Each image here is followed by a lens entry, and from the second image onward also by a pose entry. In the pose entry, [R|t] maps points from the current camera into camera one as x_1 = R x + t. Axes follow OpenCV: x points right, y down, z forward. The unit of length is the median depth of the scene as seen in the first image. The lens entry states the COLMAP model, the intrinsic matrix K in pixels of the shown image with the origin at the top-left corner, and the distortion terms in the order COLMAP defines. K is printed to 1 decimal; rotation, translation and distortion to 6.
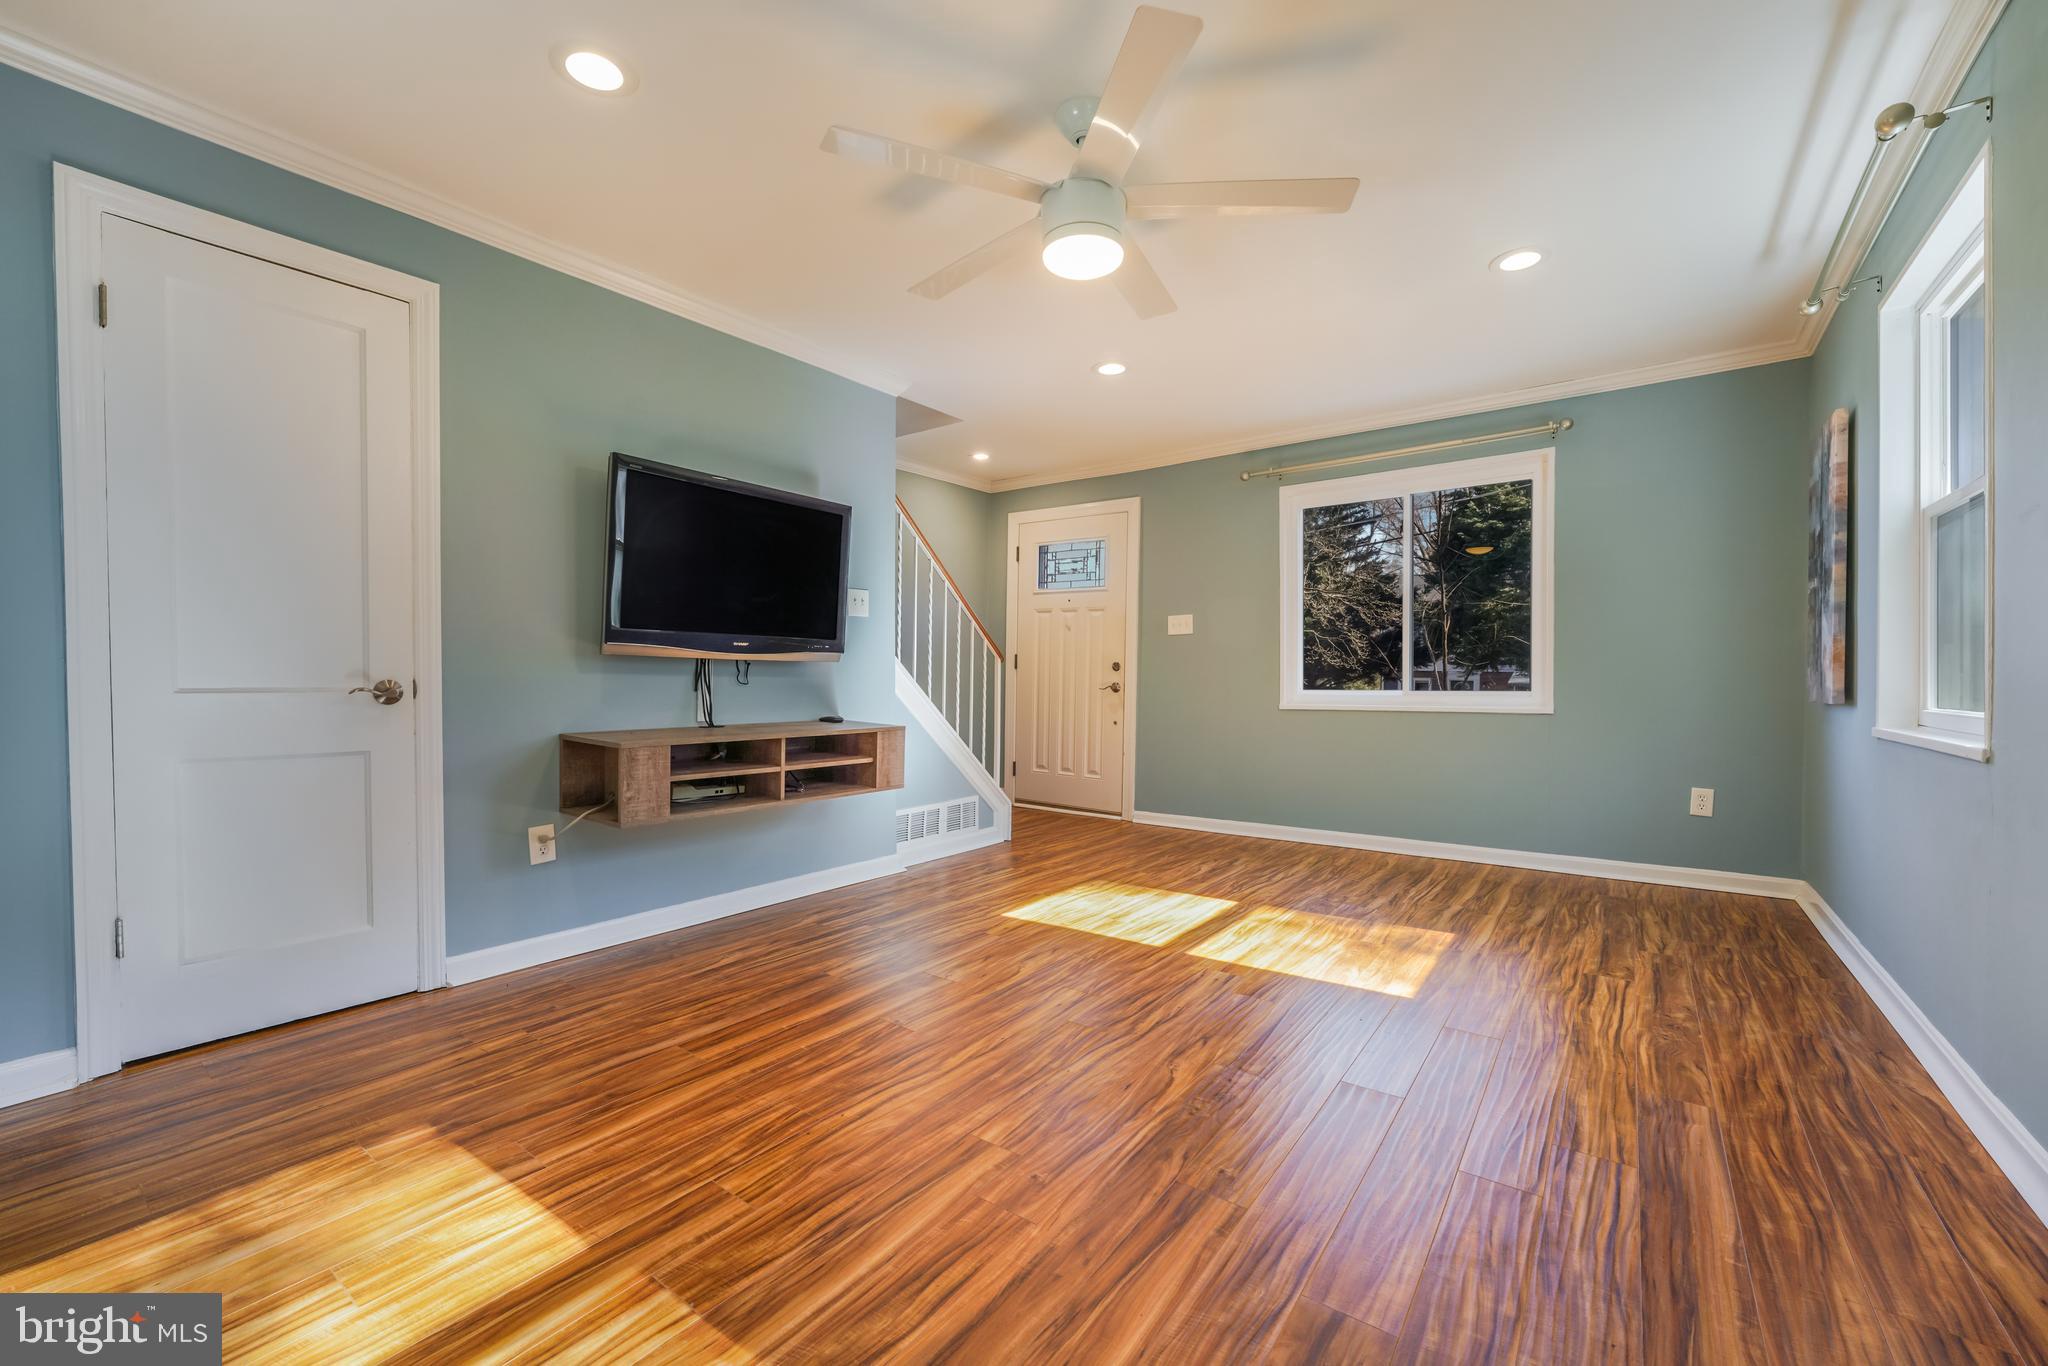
lens RADIAL K [[790.9, 0, 1076.6], [0, 790.9, 684.3], [0, 0, 1]] dist [-0.005956, 0.000036]
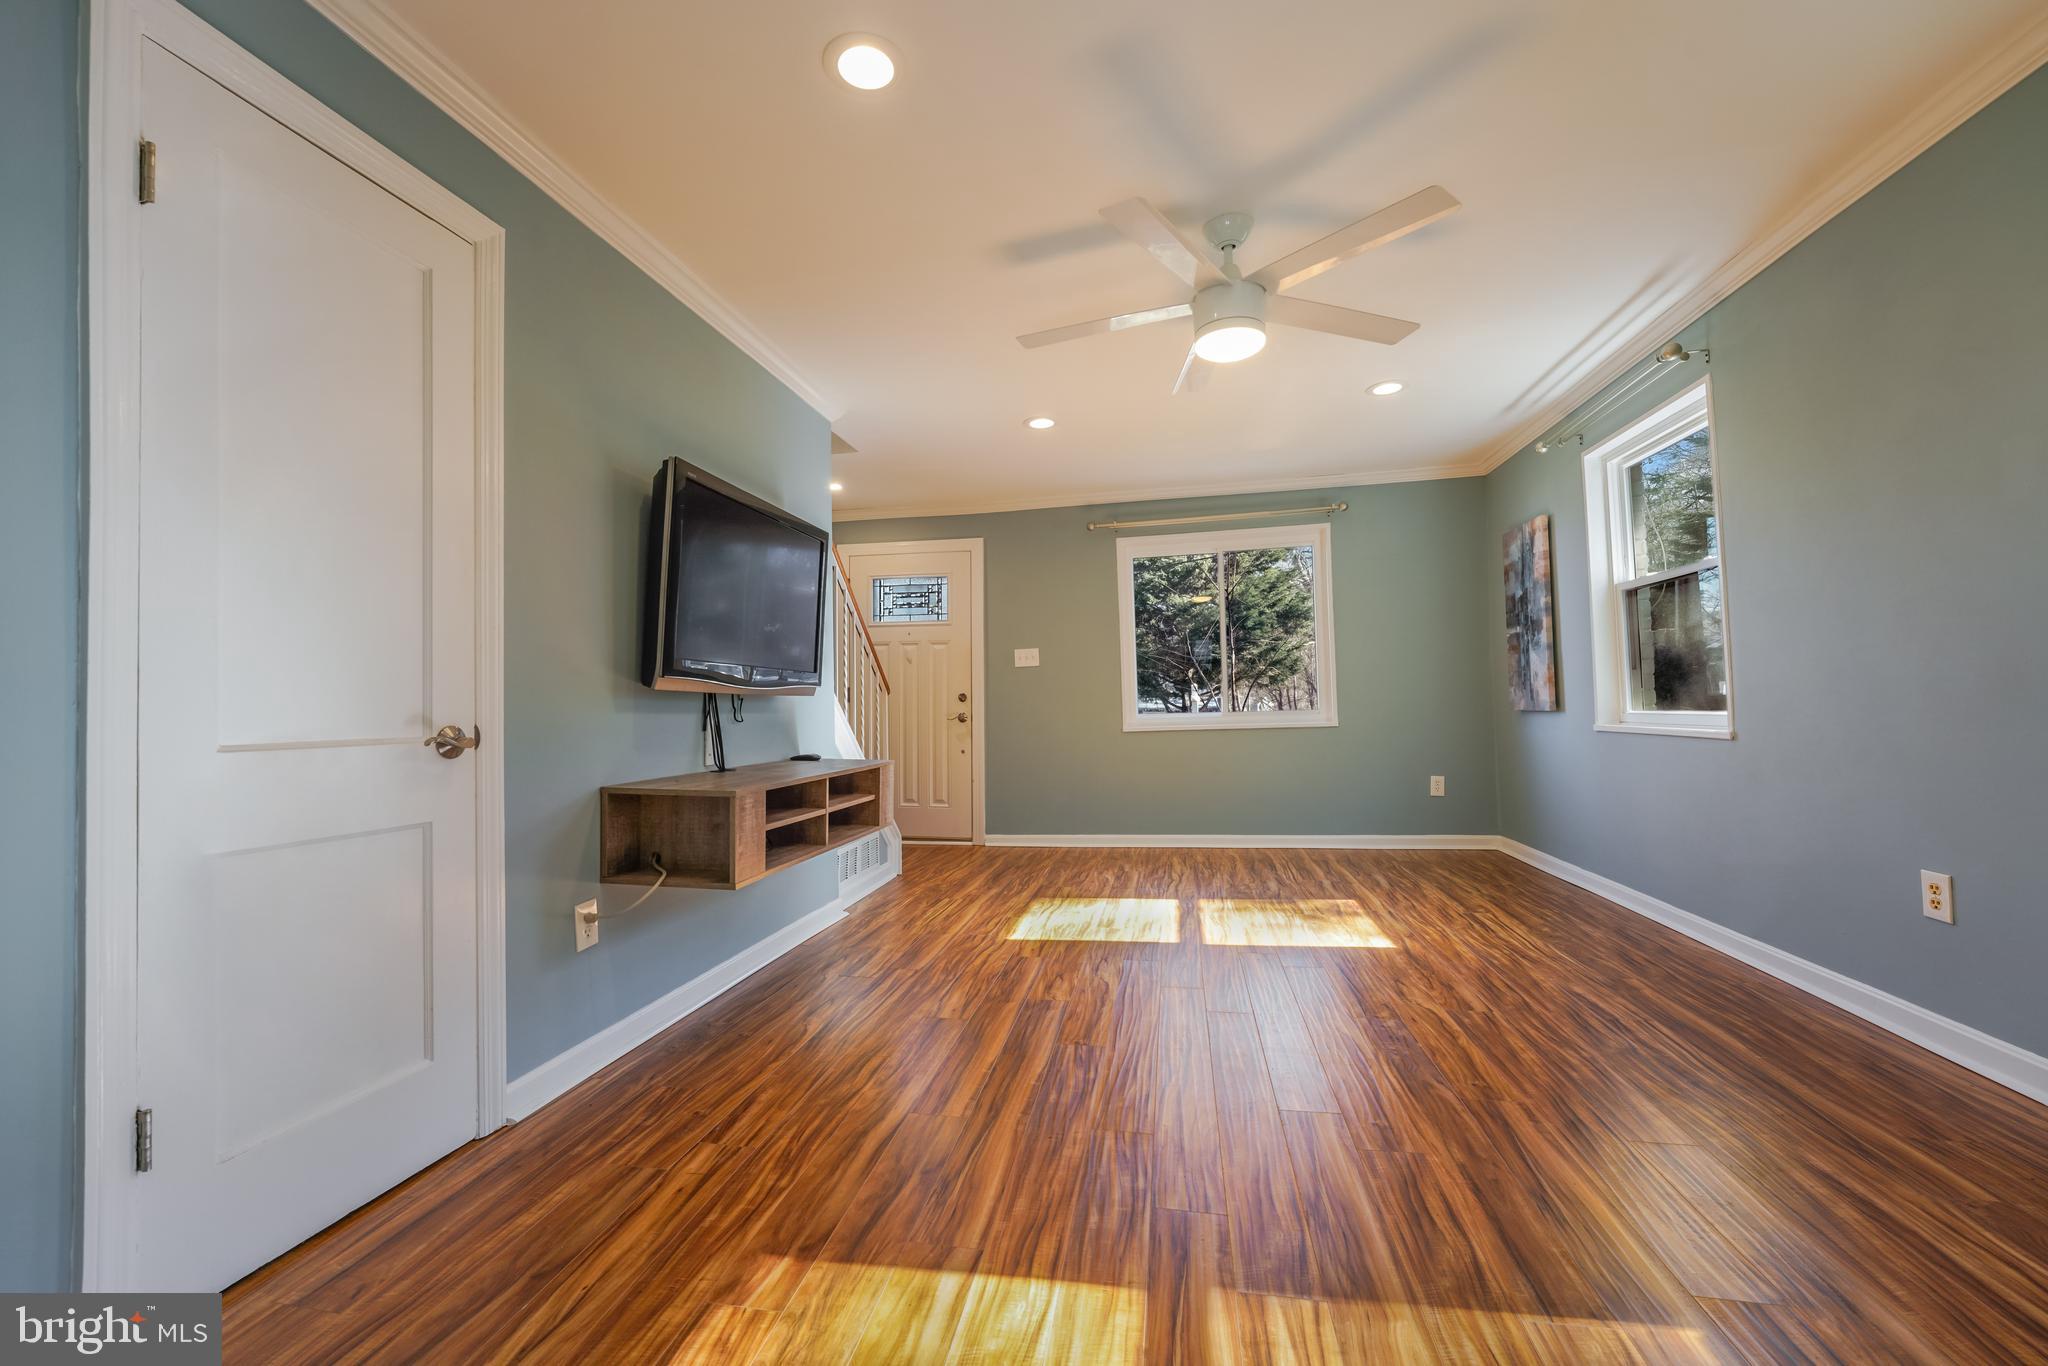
lens RADIAL K [[759.9, 0, 1054.9], [0, 759.9, 682.0], [0, 0, 1]] dist [-0.002158, -0.000197]
pose [[0.911379, -0.011385, 0.411410, -0.566261], [0.029859, 0.998812, -0.038505, -0.002018], [-0.410483, 0.047377, 0.910637, 0.082512]]
